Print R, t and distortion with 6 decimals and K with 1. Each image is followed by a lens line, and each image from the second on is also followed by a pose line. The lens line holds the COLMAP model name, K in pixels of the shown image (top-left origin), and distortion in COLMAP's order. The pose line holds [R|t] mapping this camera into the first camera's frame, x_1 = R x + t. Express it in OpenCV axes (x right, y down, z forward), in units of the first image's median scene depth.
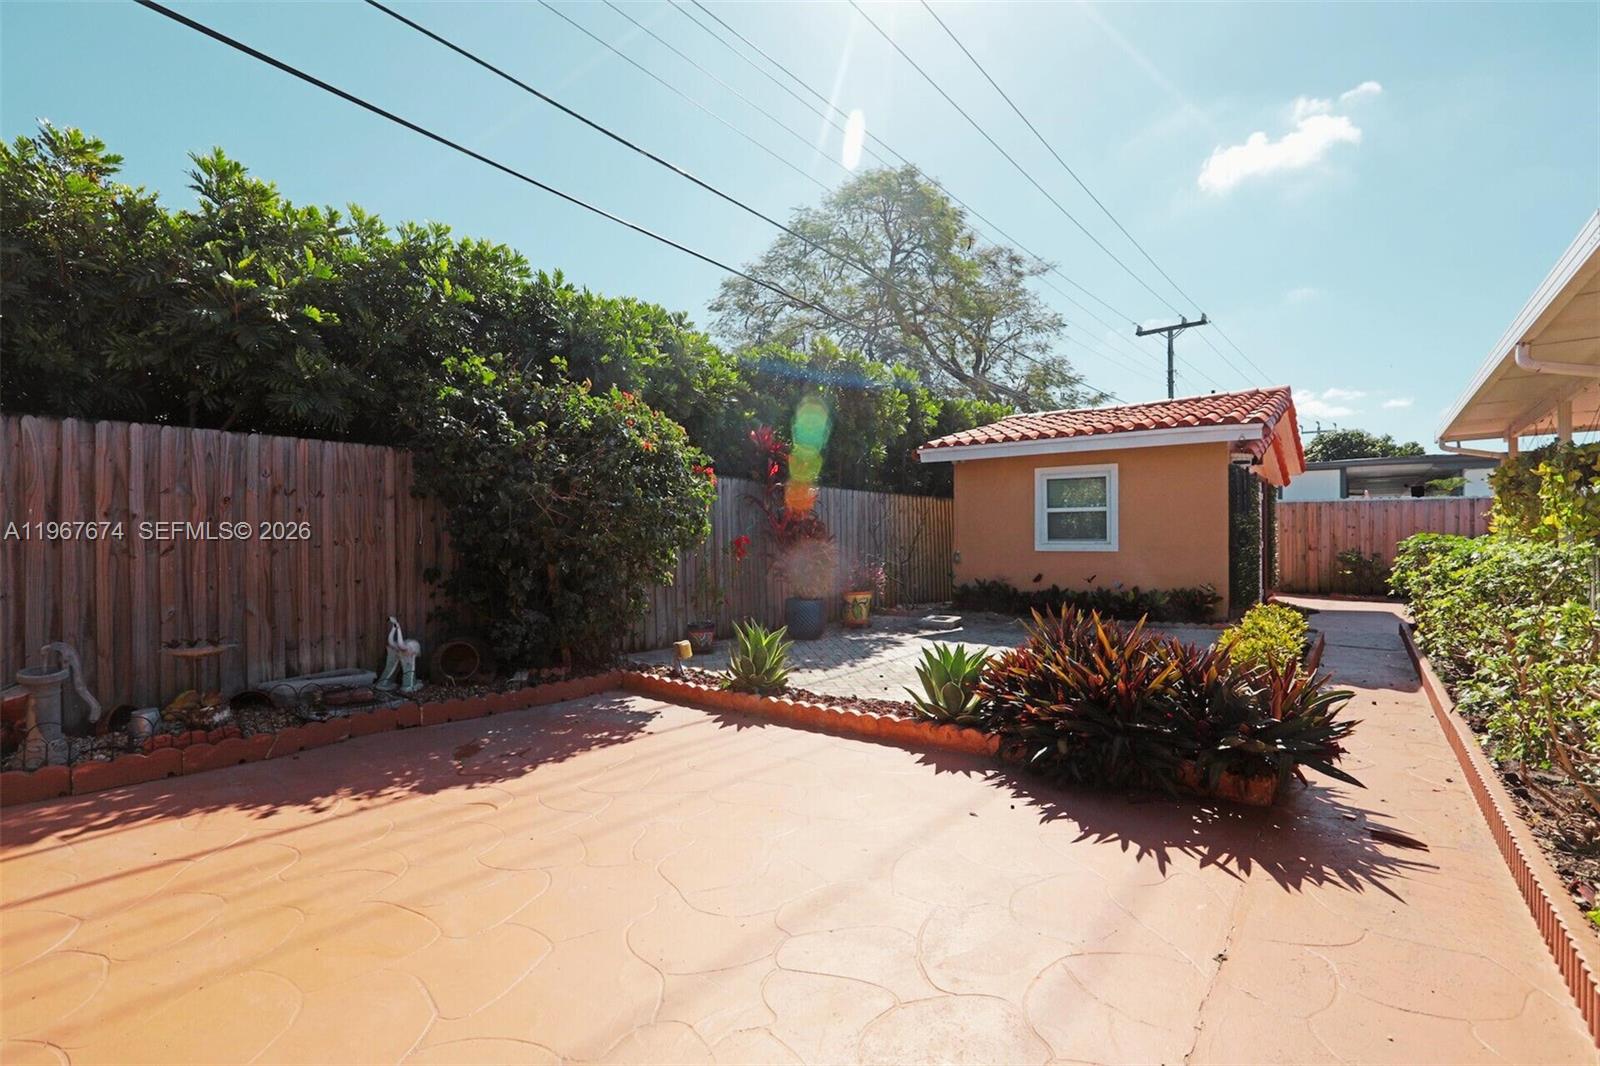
lens RADIAL K [[721.8, 0, 803.5], [0, 721.8, 530.7], [0, 0, 1]] dist [-0.032713, 0.005316]
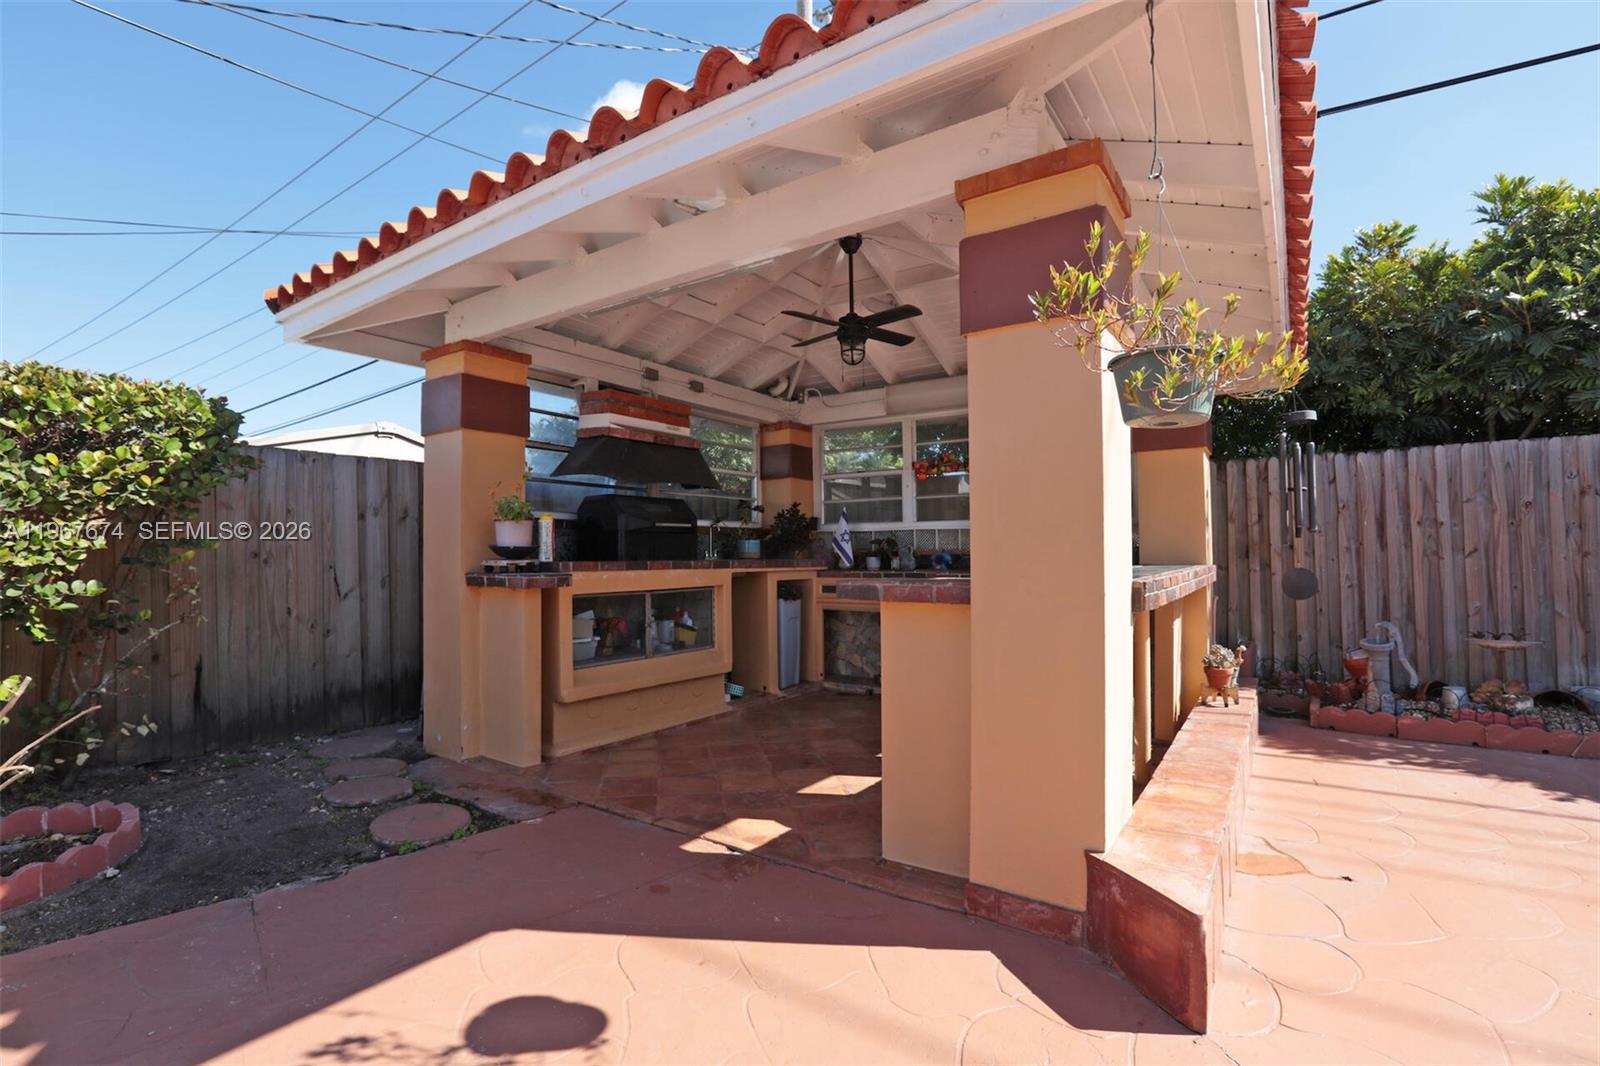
lens RADIAL K [[741.2, 0, 795.6], [0, 741.2, 535.5], [0, 0, 1]] dist [-0.024628, 0.004813]
pose [[0.067639, -0.019613, -0.997517, 0.196698], [0.024568, 0.999536, -0.017987, -0.005020], [0.997407, -0.023290, 0.068090, -0.167519]]
